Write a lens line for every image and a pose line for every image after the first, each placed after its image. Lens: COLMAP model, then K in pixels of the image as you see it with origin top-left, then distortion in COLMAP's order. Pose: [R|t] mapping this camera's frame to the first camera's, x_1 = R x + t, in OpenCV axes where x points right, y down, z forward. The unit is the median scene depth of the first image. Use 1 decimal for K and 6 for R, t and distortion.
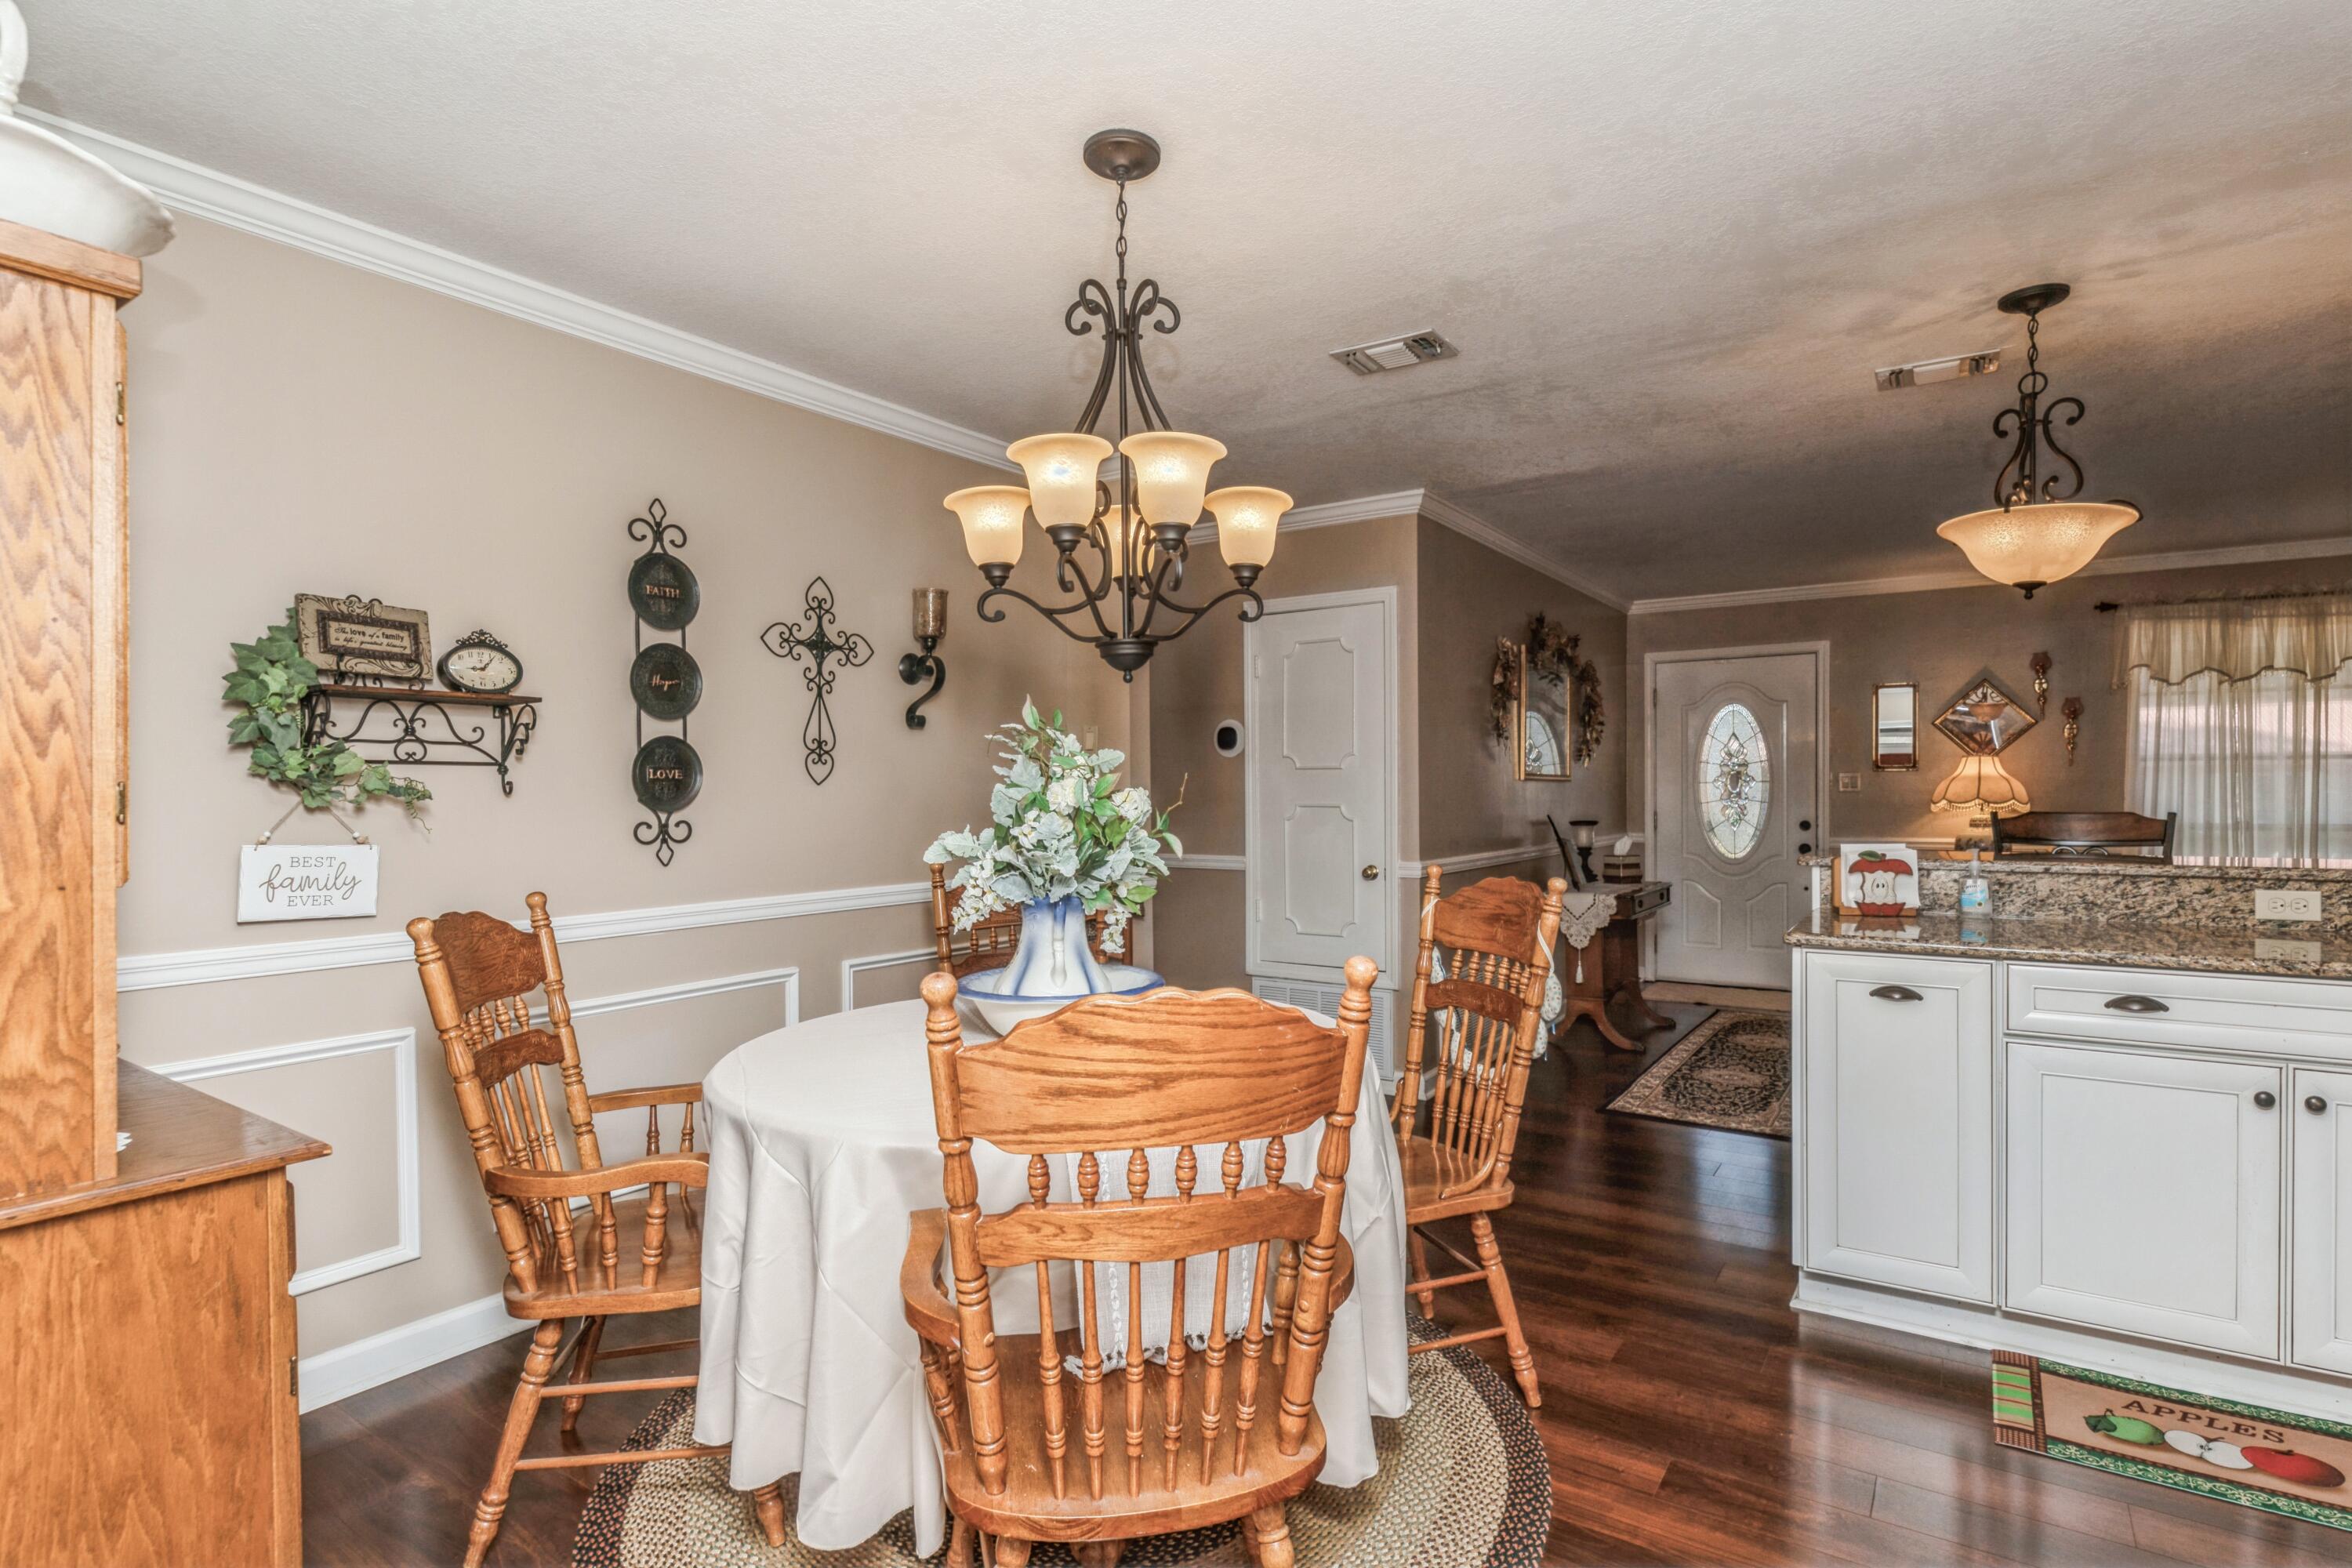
lens RADIAL K [[1179.1, 0, 1178.6], [0, 1179.1, 778.9], [0, 0, 1]] dist [-0.000688, -0.000331]
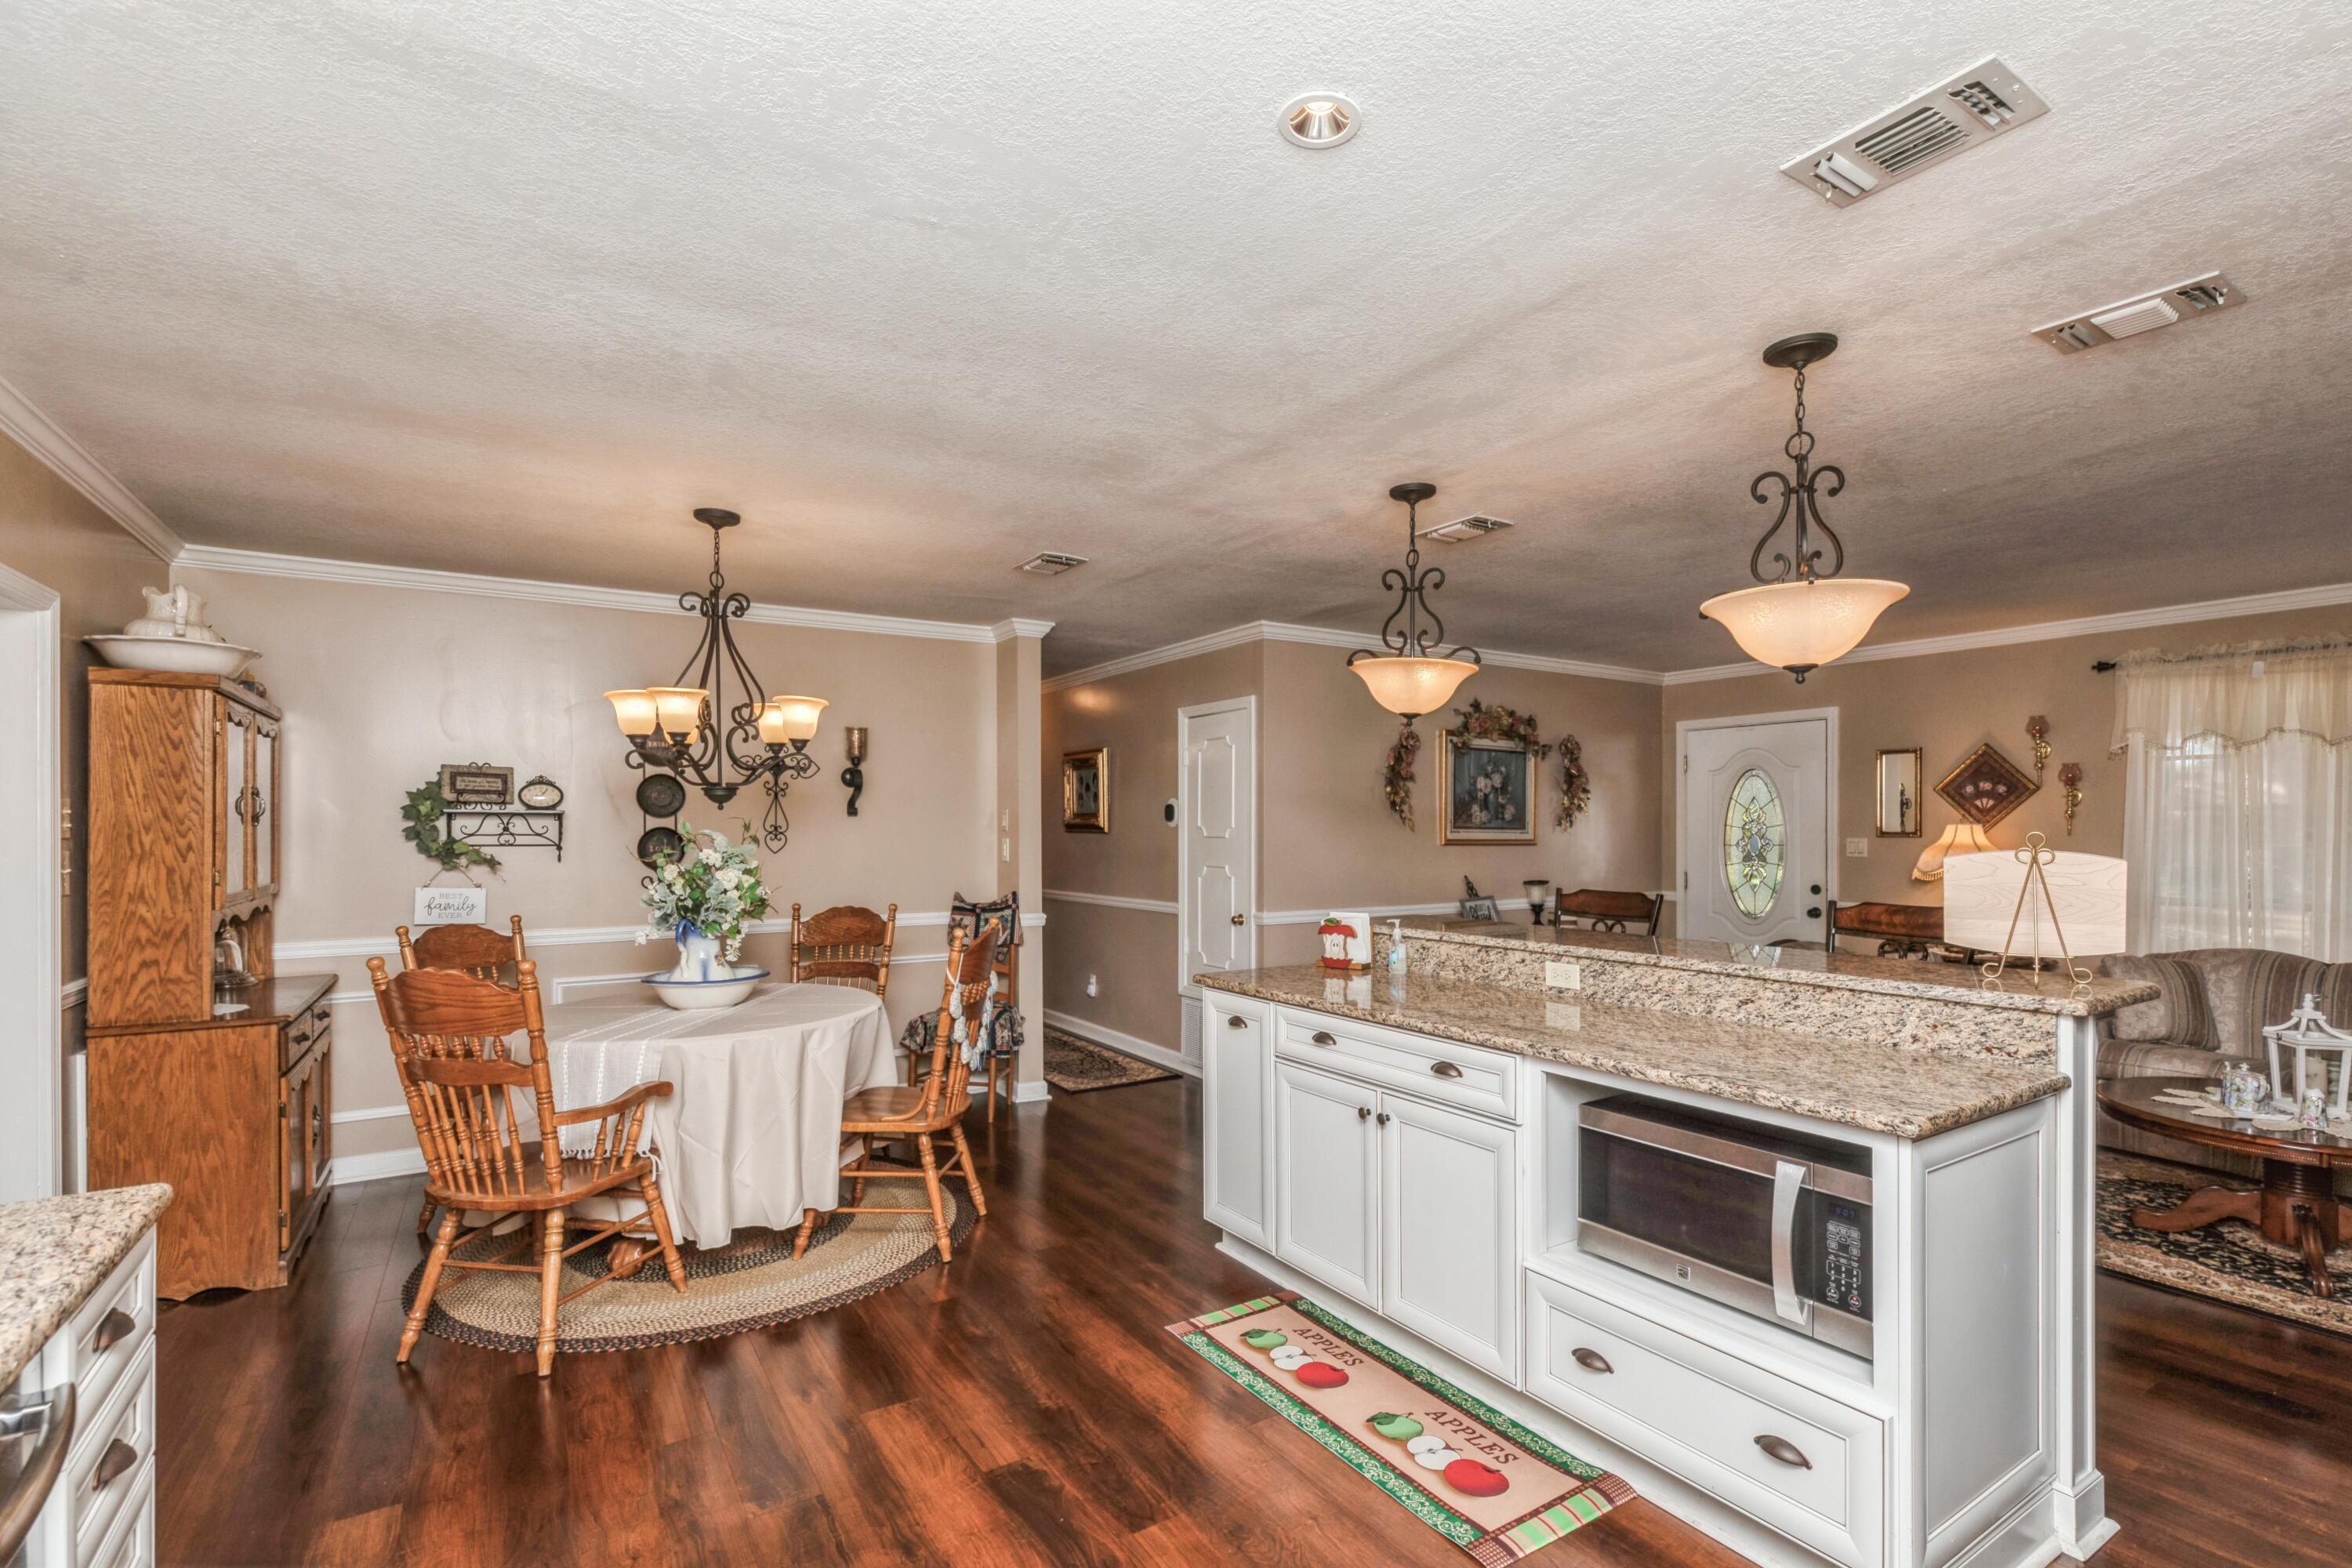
lens RADIAL K [[1082.8, 0, 1173.4], [0, 1082.8, 790.4], [0, 0, 1]] dist [0.009847, -0.001412]
pose [[0.919340, -0.009162, -0.393357, 1.038461], [-0.000516, 0.999700, -0.024489, -0.059685], [0.393464, 0.022717, 0.919059, -0.210076]]
